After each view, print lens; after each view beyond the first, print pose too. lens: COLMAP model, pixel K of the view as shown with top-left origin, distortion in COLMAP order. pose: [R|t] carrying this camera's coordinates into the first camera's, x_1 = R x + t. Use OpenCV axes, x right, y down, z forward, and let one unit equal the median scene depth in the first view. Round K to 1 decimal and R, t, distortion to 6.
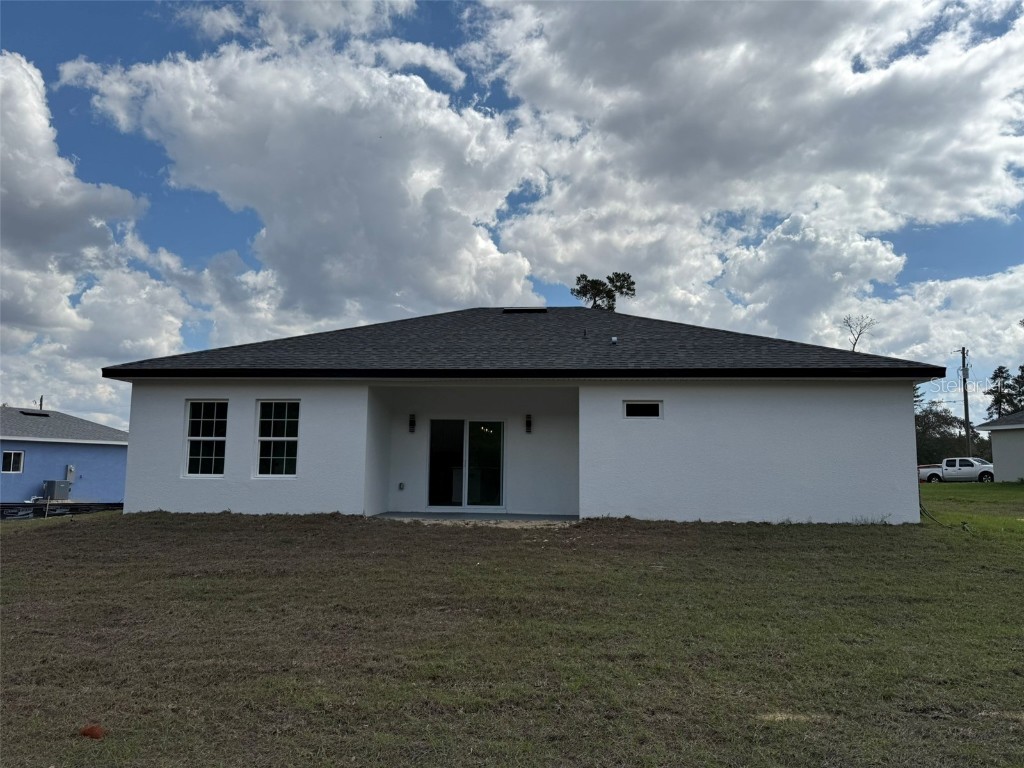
lens RADIAL K [[713.8, 0, 513.7], [0, 713.8, 379.7], [0, 0, 1]] dist [0.090636, -0.117398]
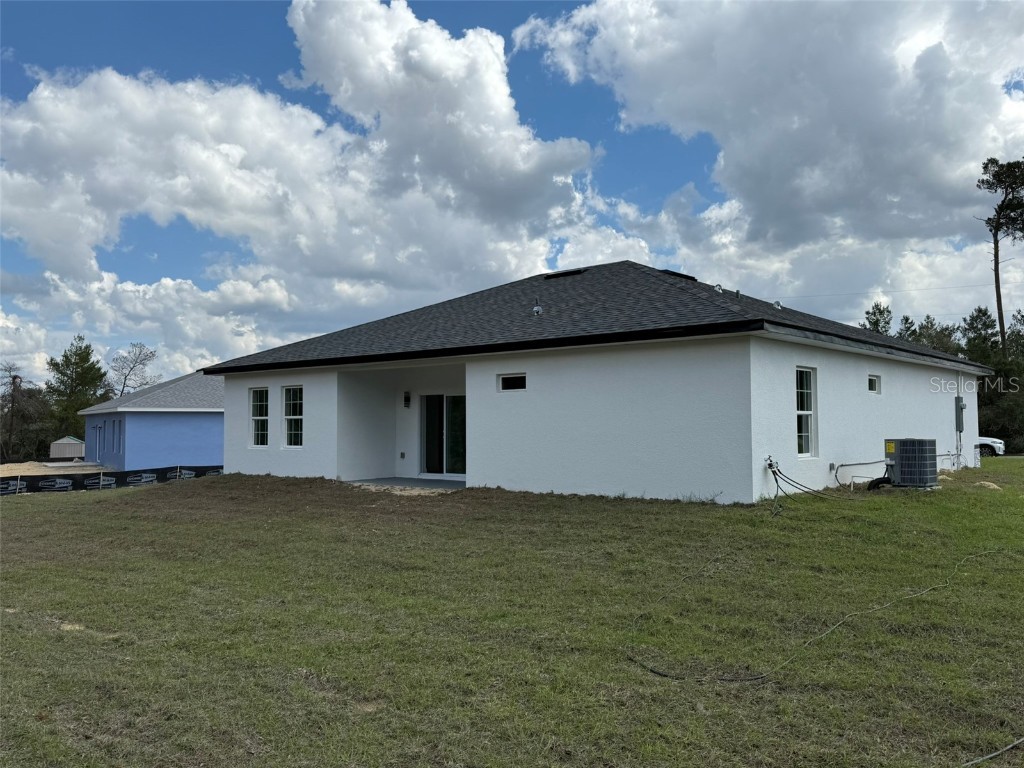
lens RADIAL K [[831.1, 0, 512.0], [0, 831.1, 384.0], [0, 0, 1]] dist [0.041497, -0.005118]
pose [[0.818428, -0.043100, -0.572990, 0.747299], [0.086031, 0.995134, 0.048029, -0.011301], [0.568132, -0.088603, 0.818154, 0.034609]]
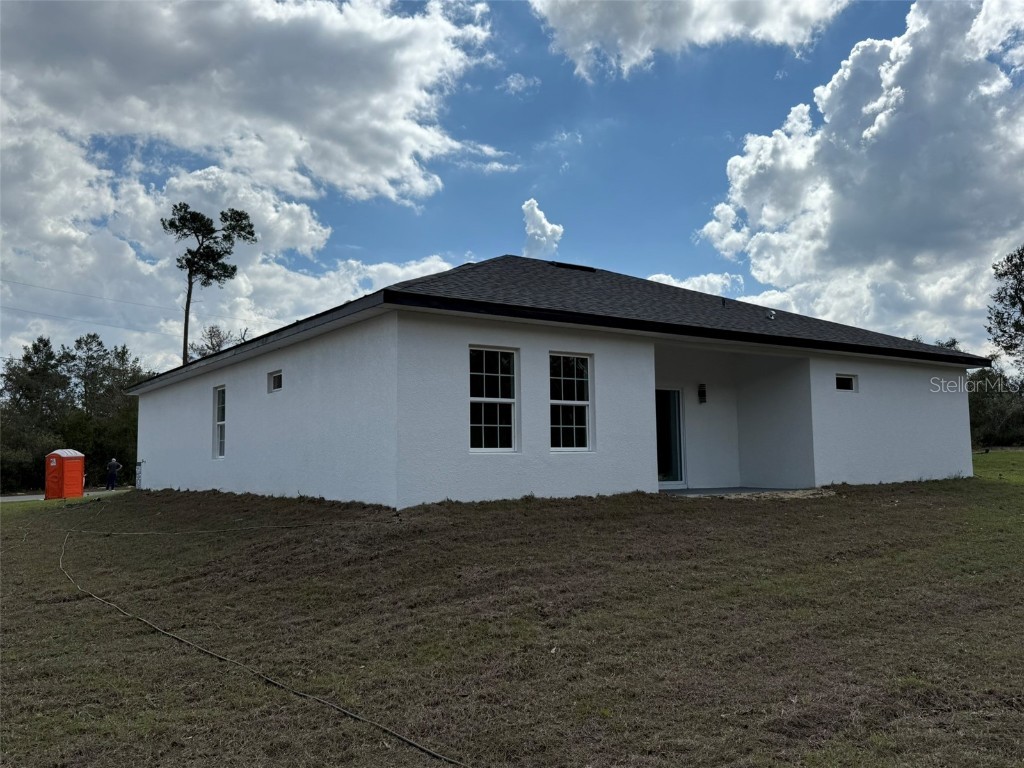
lens RADIAL K [[831.1, 0, 512.0], [0, 831.1, 384.0], [0, 0, 1]] dist [0.041497, -0.005118]
pose [[0.764445, 0.036330, 0.643665, -0.885854], [-0.061390, 0.997976, 0.016581, 0.046293], [-0.641760, -0.052190, 0.765128, 0.317558]]
